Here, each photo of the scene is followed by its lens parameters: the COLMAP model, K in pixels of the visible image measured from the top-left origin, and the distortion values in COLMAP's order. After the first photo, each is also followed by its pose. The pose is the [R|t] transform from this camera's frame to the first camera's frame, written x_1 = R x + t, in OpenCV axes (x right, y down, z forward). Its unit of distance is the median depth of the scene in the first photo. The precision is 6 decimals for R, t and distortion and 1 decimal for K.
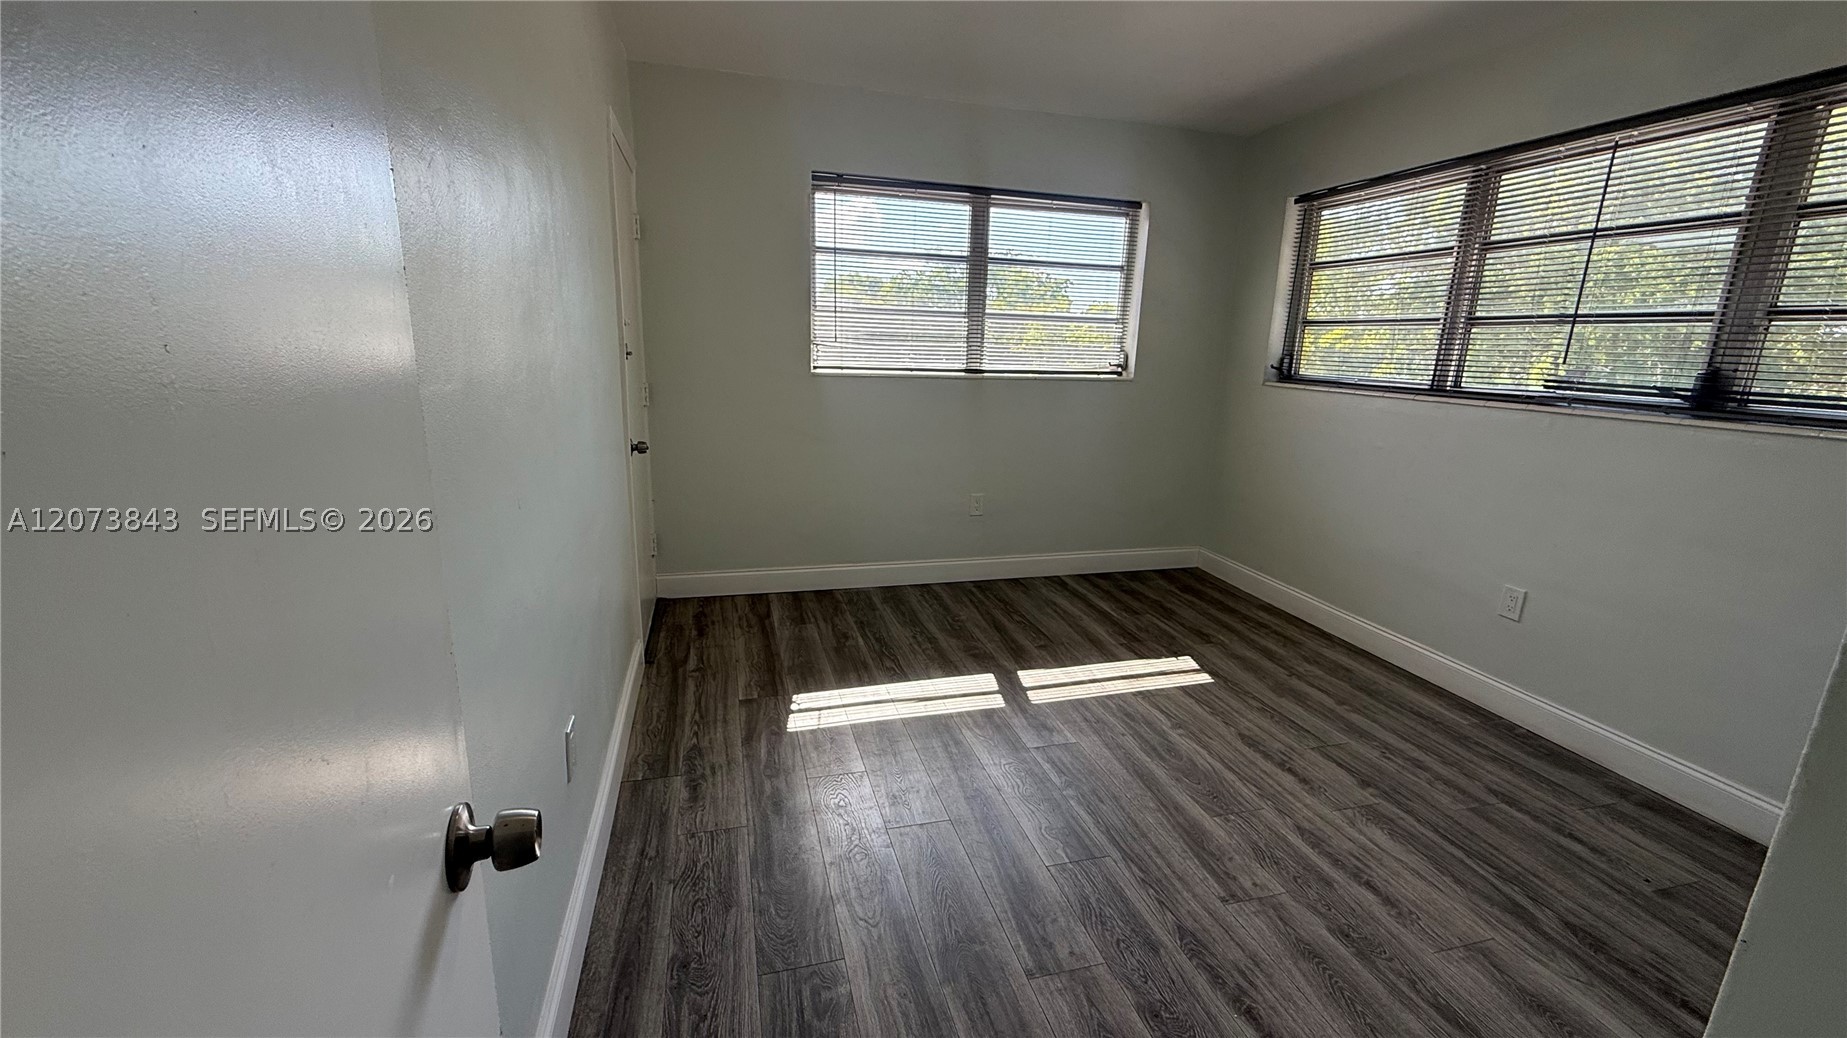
lens RADIAL K [[738.5, 0, 920.4], [0, 738.5, 518.8], [0, 0, 1]] dist [0.002299, -0.000297]
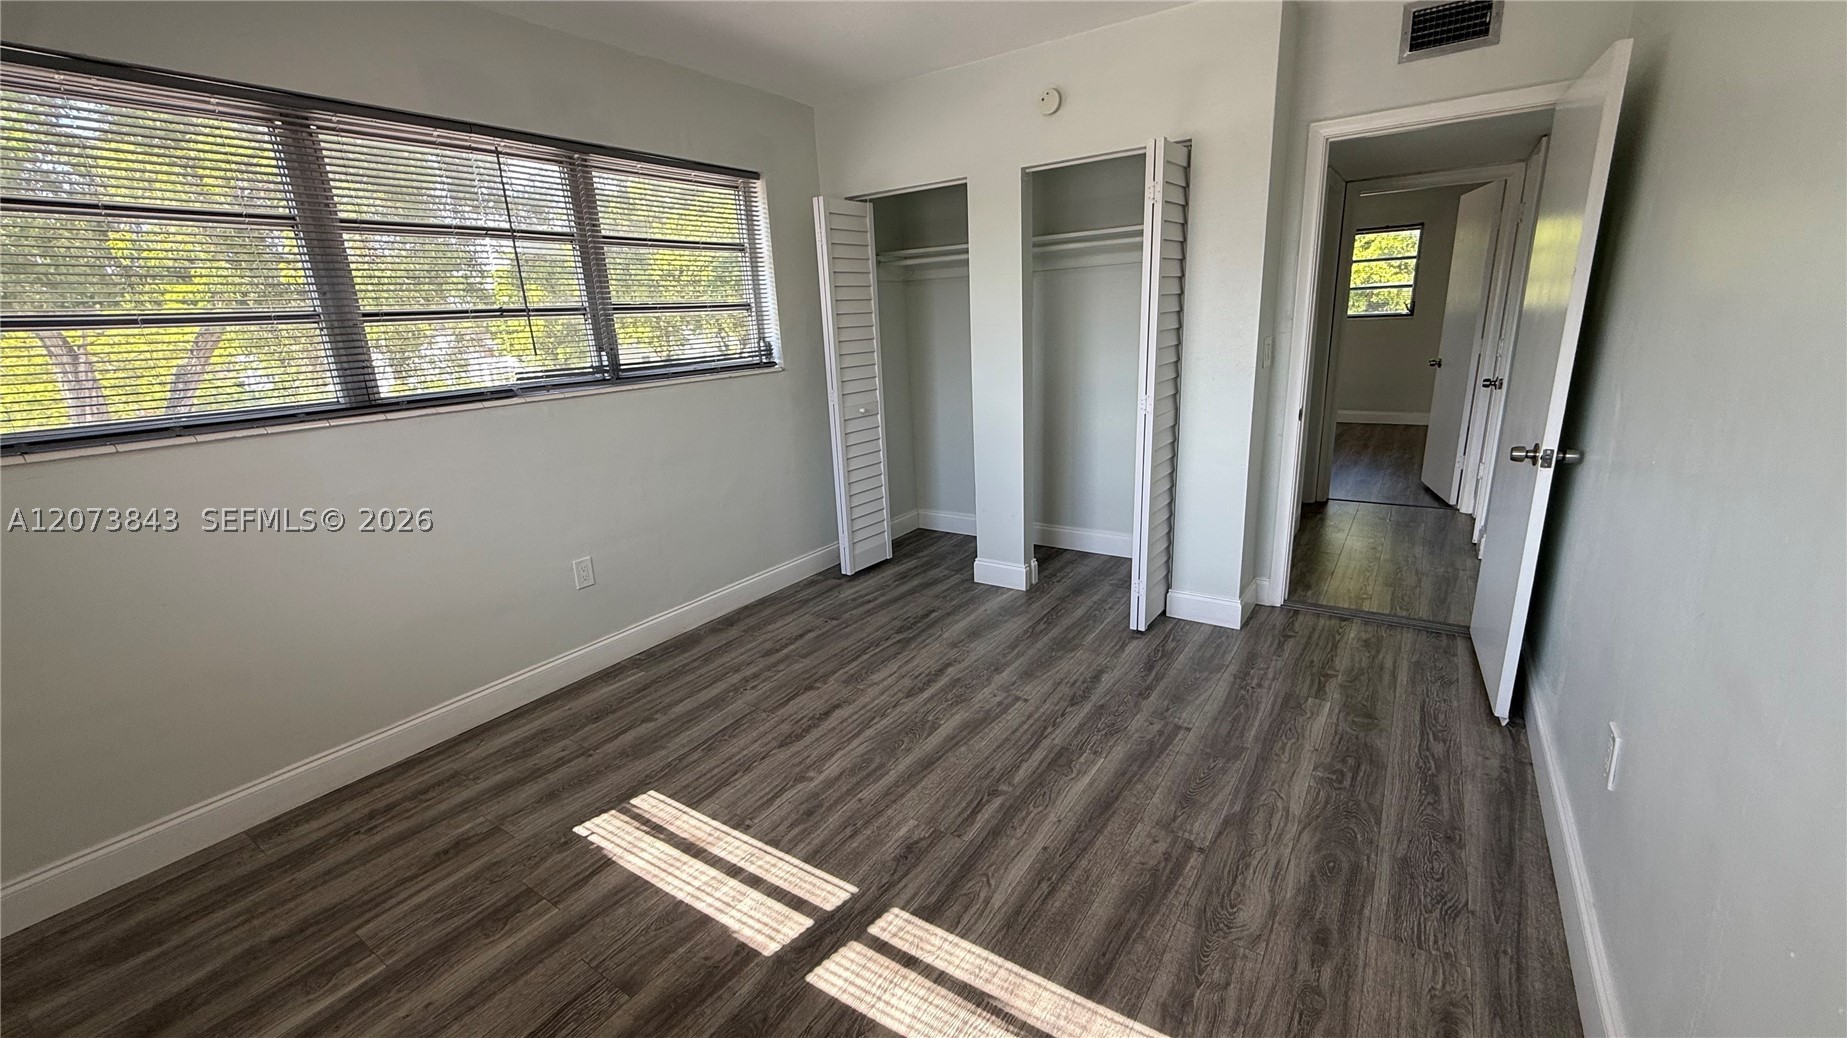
lens RADIAL K [[738.5, 0, 920.4], [0, 738.5, 518.8], [0, 0, 1]] dist [0.002299, -0.000297]
pose [[-0.654144, -0.203161, 0.728575, -0.330805], [0.202089, 0.881289, 0.427189, -0.349295], [-0.728873, 0.426680, -0.535433, 1.287804]]
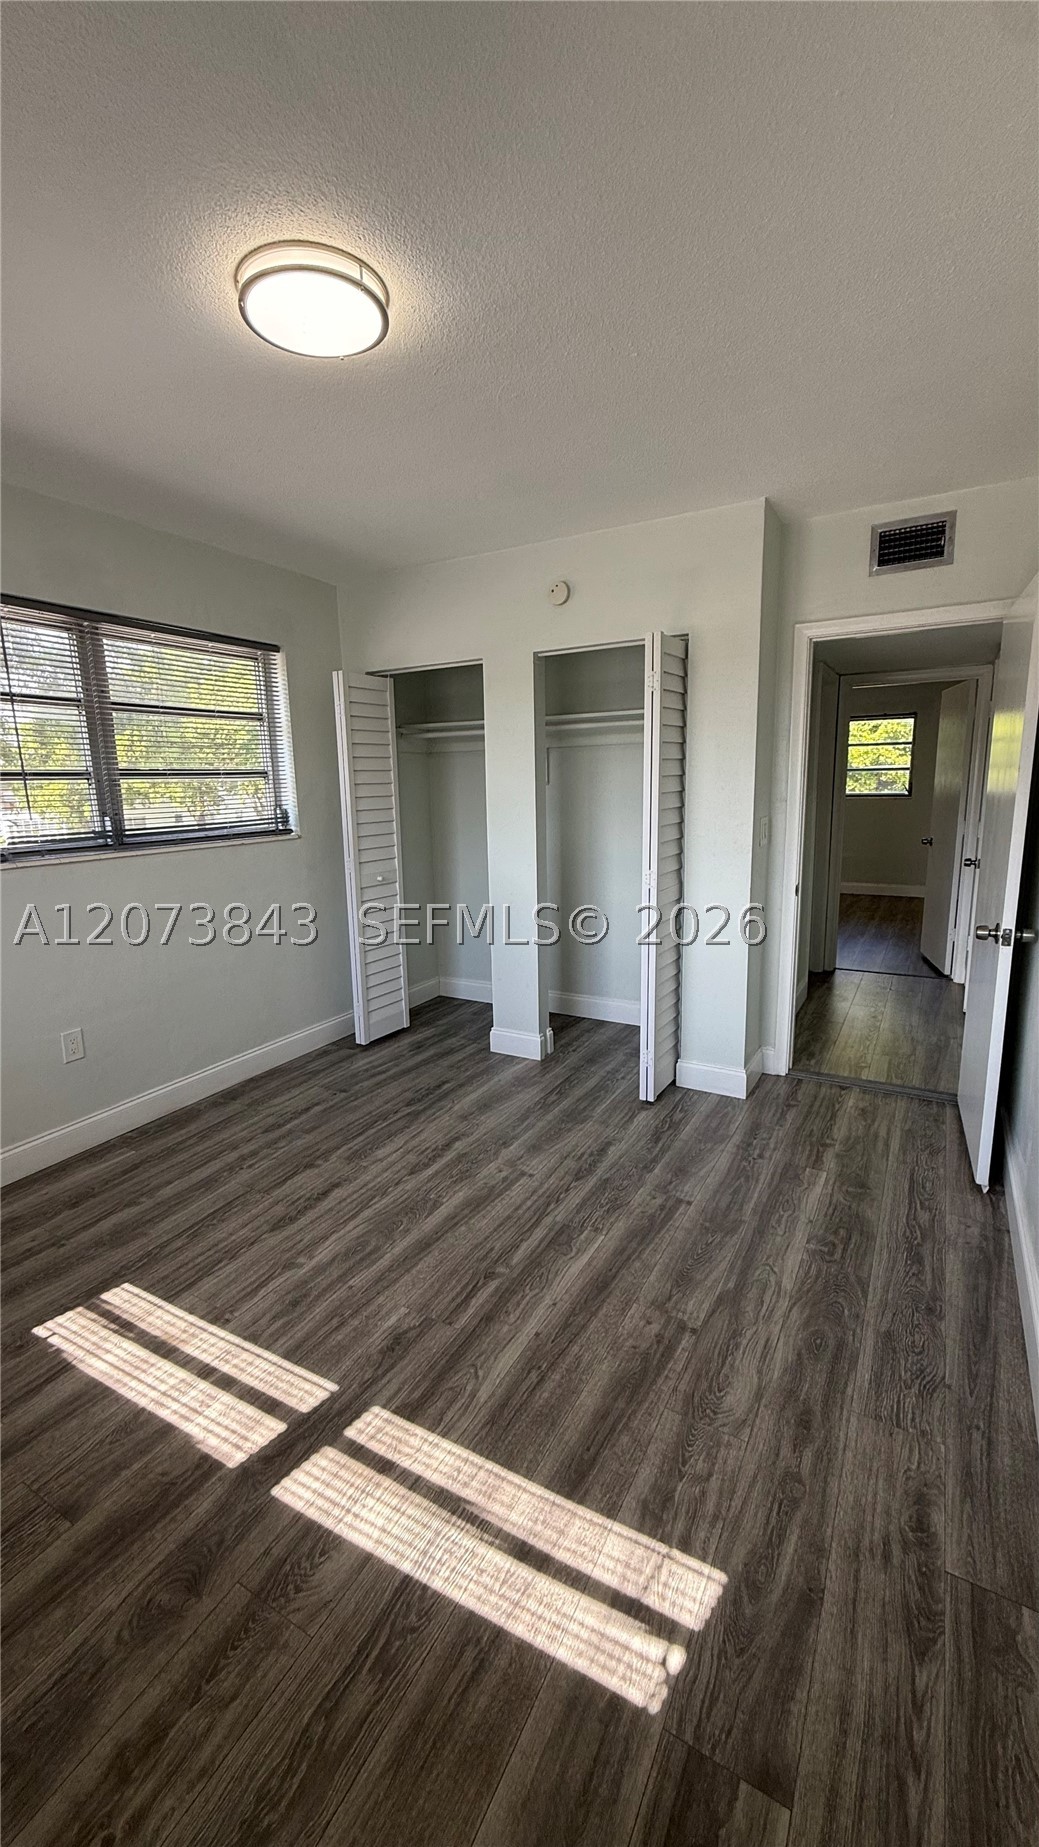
lens RADIAL K [[738.5, 0, 521.4], [0, 738.5, 920.4], [0, 0, 1]] dist [0.002299, -0.000297]
pose [[-0.711777, -0.149327, 0.686349, -0.365113], [0.162853, 0.915431, 0.368055, -0.354323], [-0.683266, 0.373748, -0.627265, 1.251344]]
